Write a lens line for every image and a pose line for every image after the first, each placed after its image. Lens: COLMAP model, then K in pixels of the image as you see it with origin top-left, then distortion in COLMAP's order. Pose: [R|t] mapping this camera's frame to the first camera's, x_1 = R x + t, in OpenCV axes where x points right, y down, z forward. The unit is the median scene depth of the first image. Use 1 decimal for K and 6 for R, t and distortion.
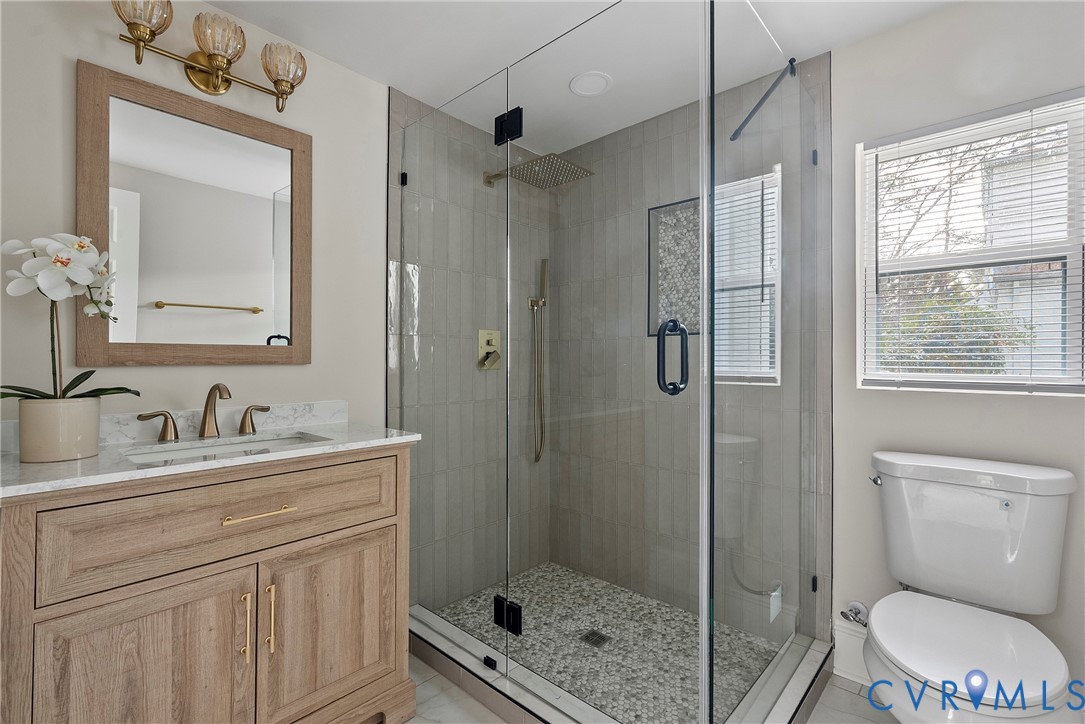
lens RADIAL K [[492.1, 0, 541.8], [0, 492.1, 358.1], [0, 0, 1]] dist [-0.013110, 0.007725]
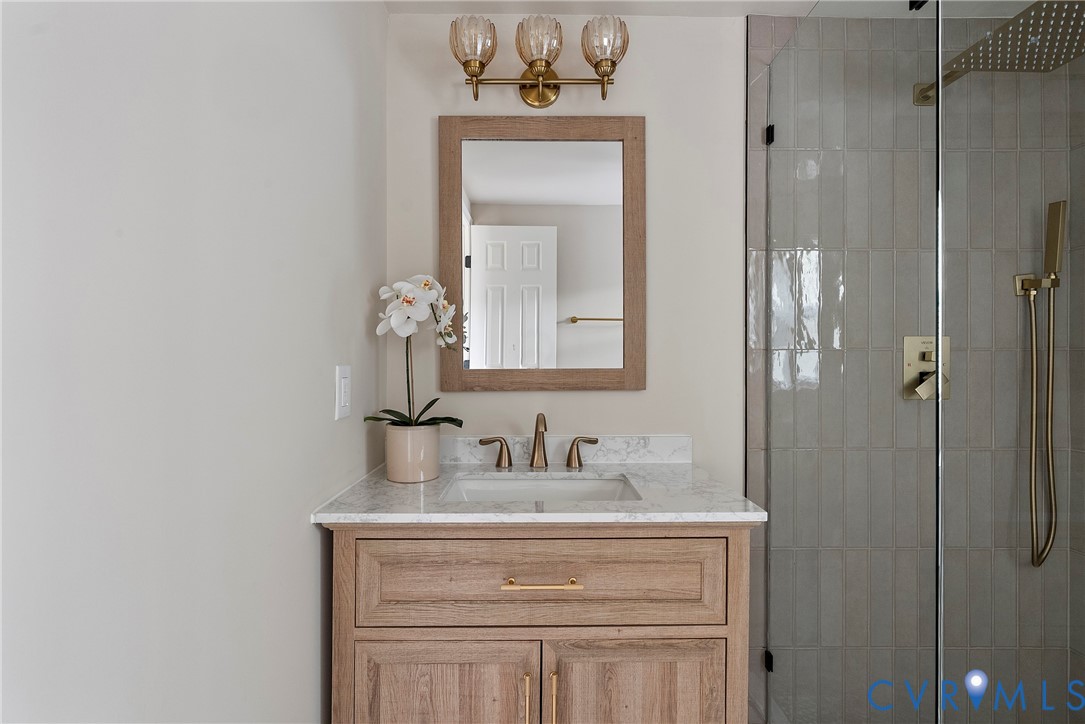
lens RADIAL K [[492.1, 0, 541.8], [0, 492.1, 358.1], [0, 0, 1]] dist [-0.013110, 0.007725]
pose [[0.679726, 0.000697, -0.733466, 0.020433], [0.004551, 0.999976, 0.005169, -0.040511], [0.733452, -0.006852, 0.679707, 0.257796]]
